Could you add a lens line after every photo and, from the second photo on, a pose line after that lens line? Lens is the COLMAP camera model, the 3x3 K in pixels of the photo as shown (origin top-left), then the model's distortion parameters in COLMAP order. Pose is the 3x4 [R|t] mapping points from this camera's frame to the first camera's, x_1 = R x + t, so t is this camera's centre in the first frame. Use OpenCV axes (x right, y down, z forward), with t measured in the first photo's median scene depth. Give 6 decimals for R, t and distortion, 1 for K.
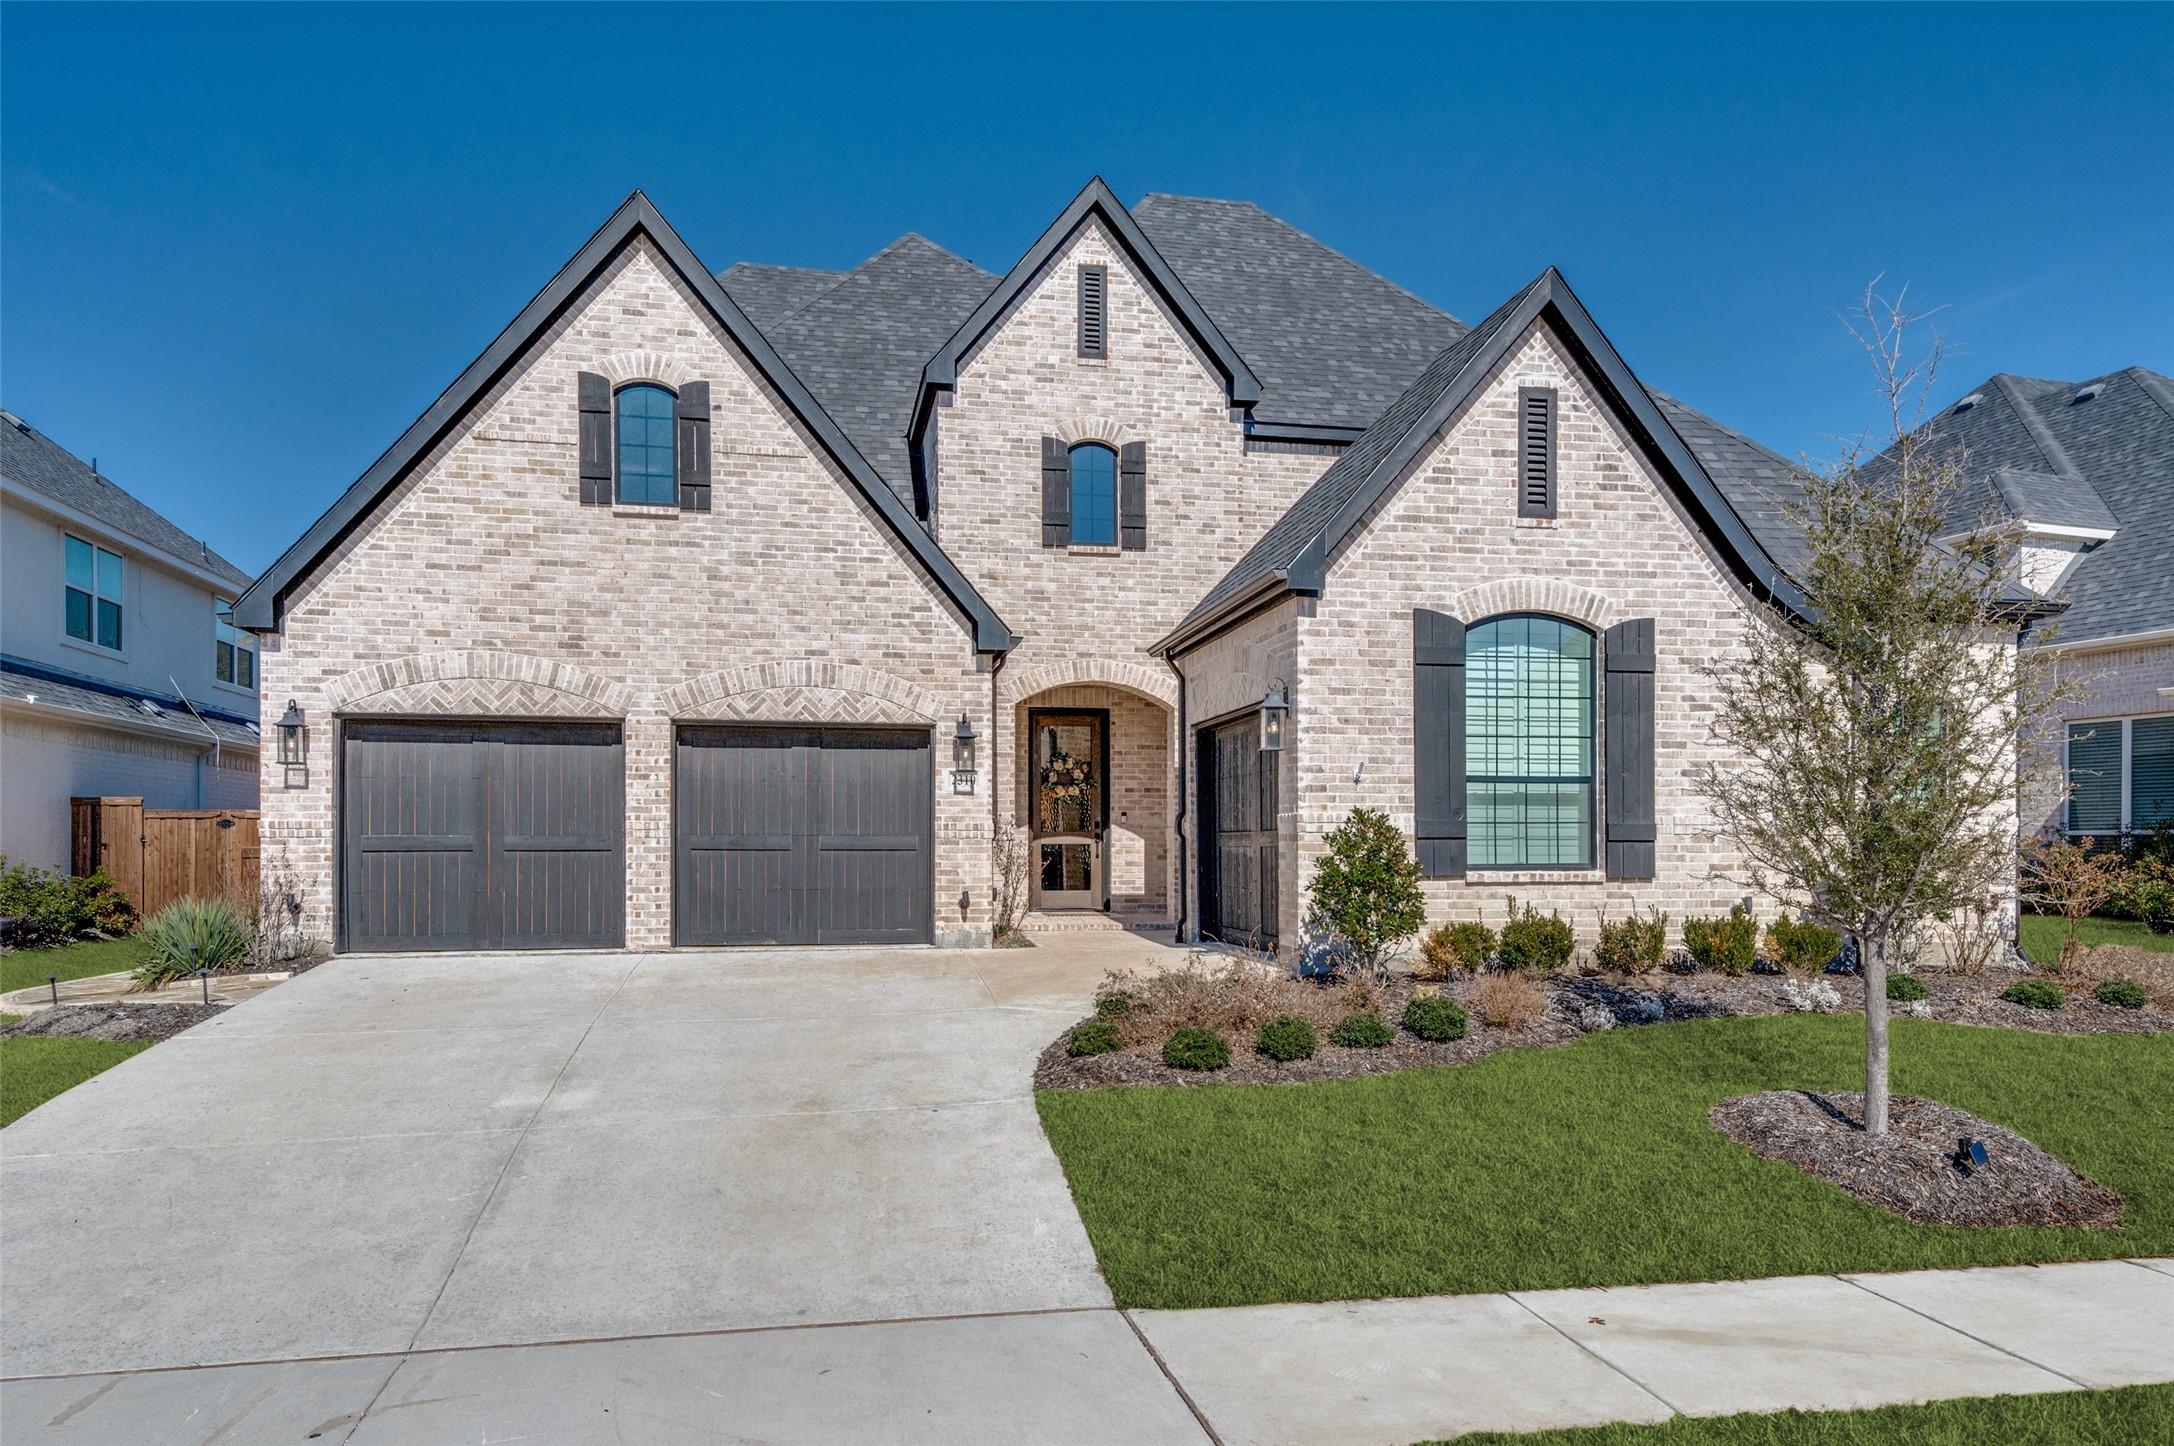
lens RADIAL K [[1360.3, 0, 1057.0], [0, 1360.3, 816.1], [0, 0, 1]] dist [0.015337, 0.000932]
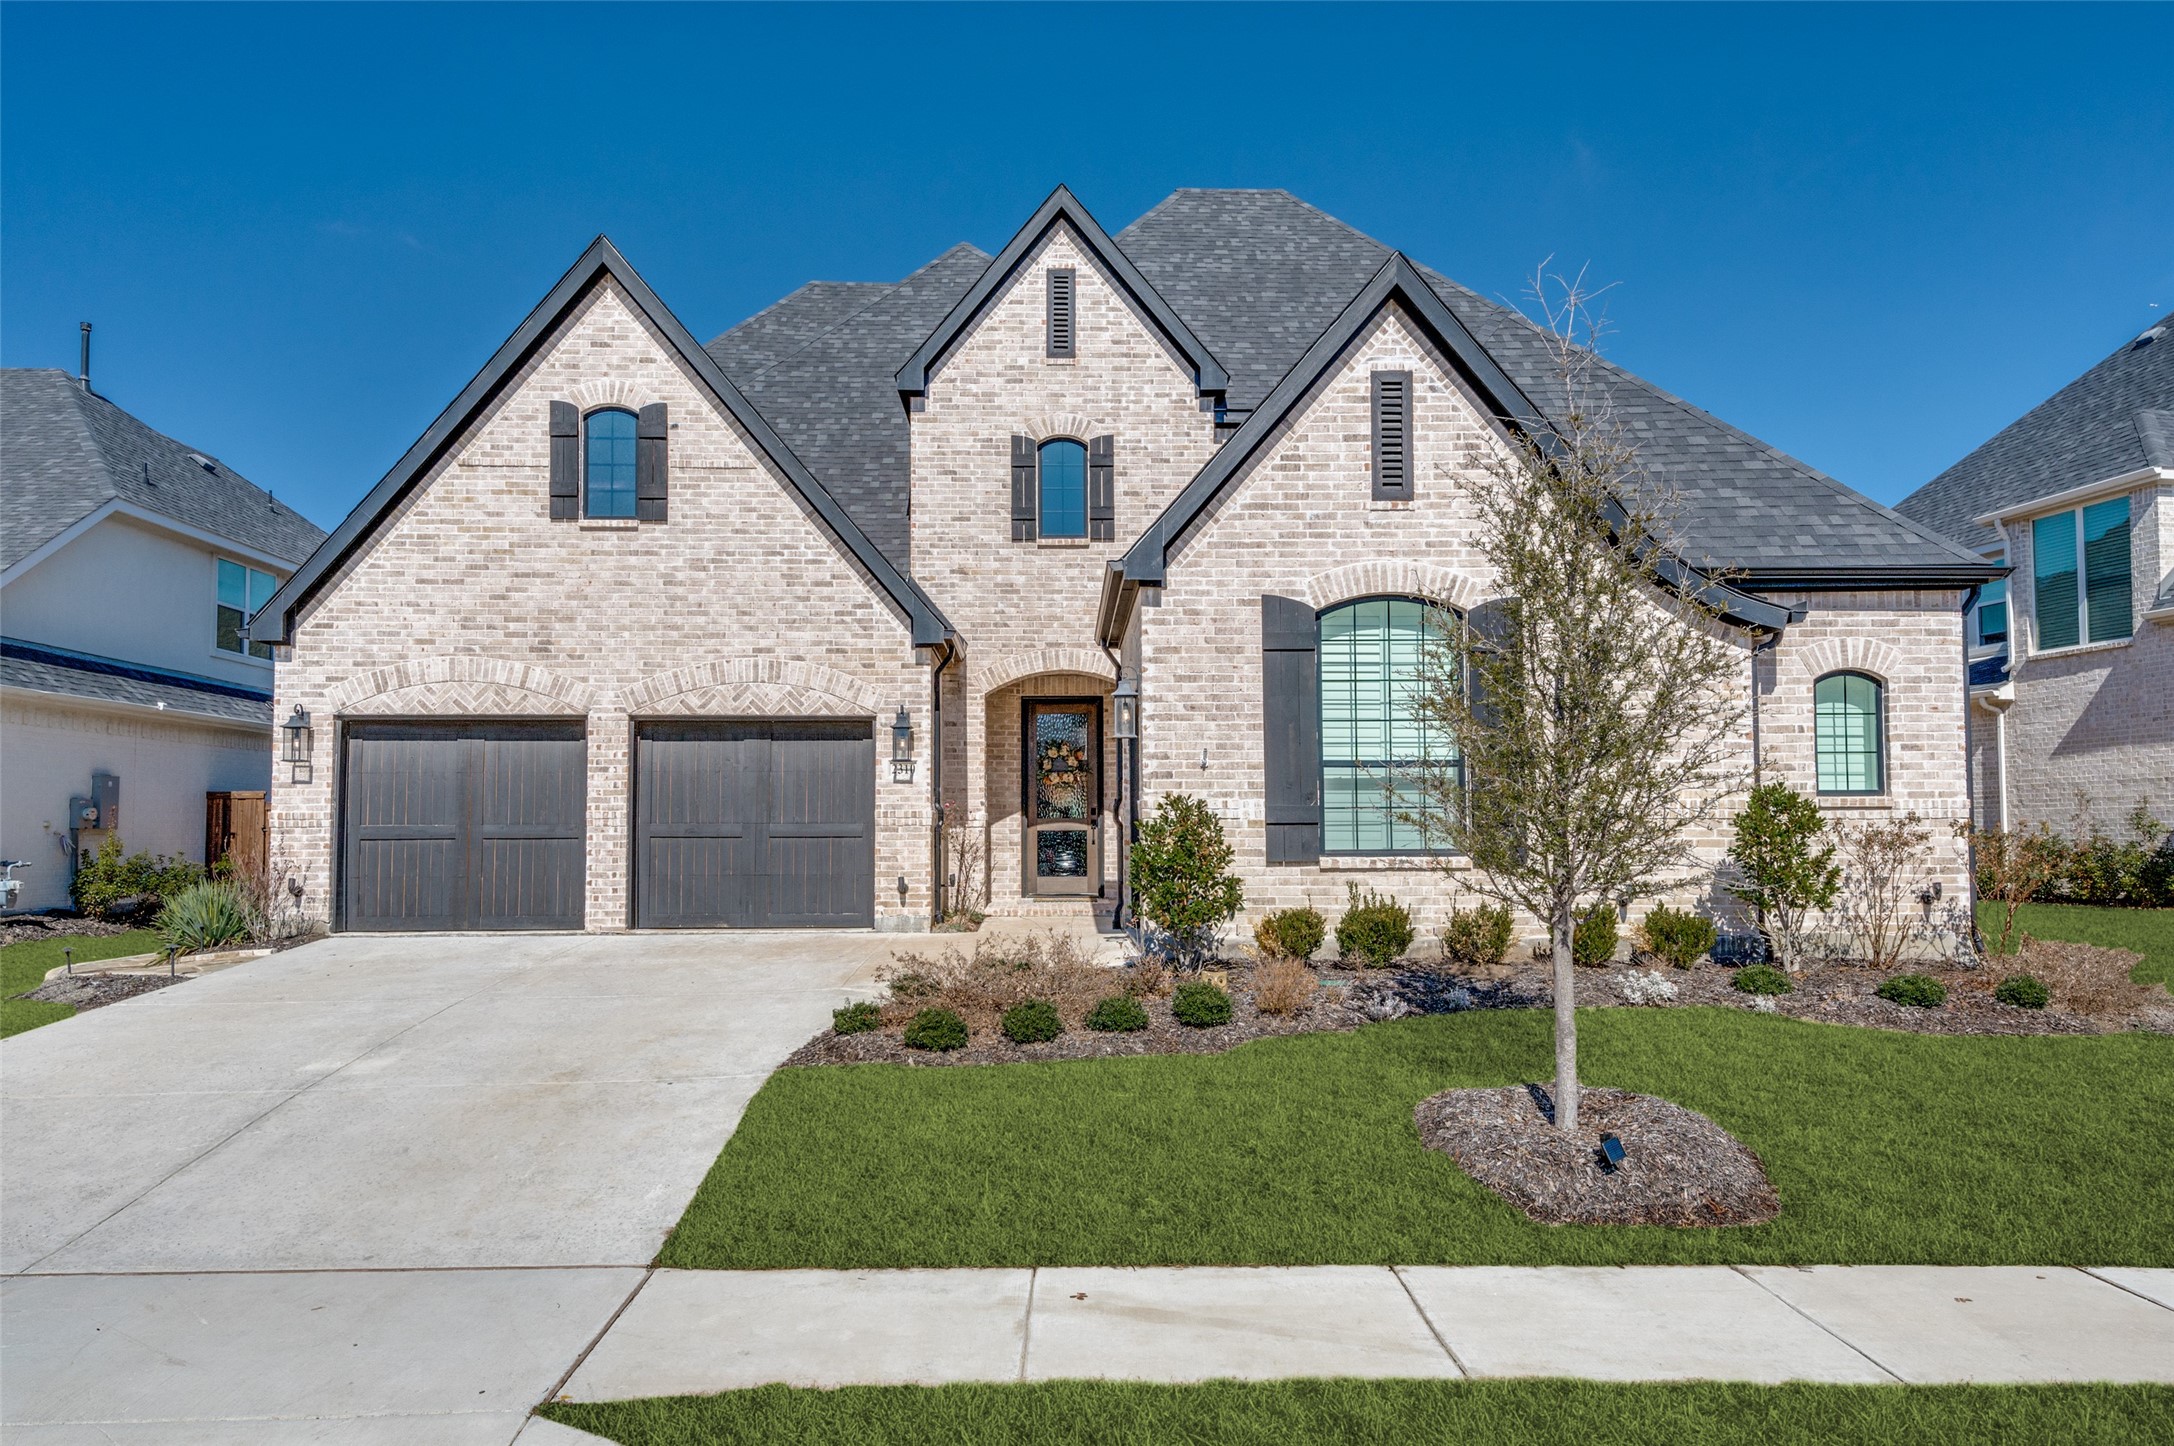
lens RADIAL K [[1384.6, 0, 1090.9], [0, 1384.6, 737.2], [0, 0, 1]] dist [0.018342, 0.001756]
pose [[0.987009, -0.014092, -0.160046, 0.251481], [0.006713, 0.998893, -0.046553, -0.000648], [0.160525, 0.044873, 0.986011, -0.019631]]
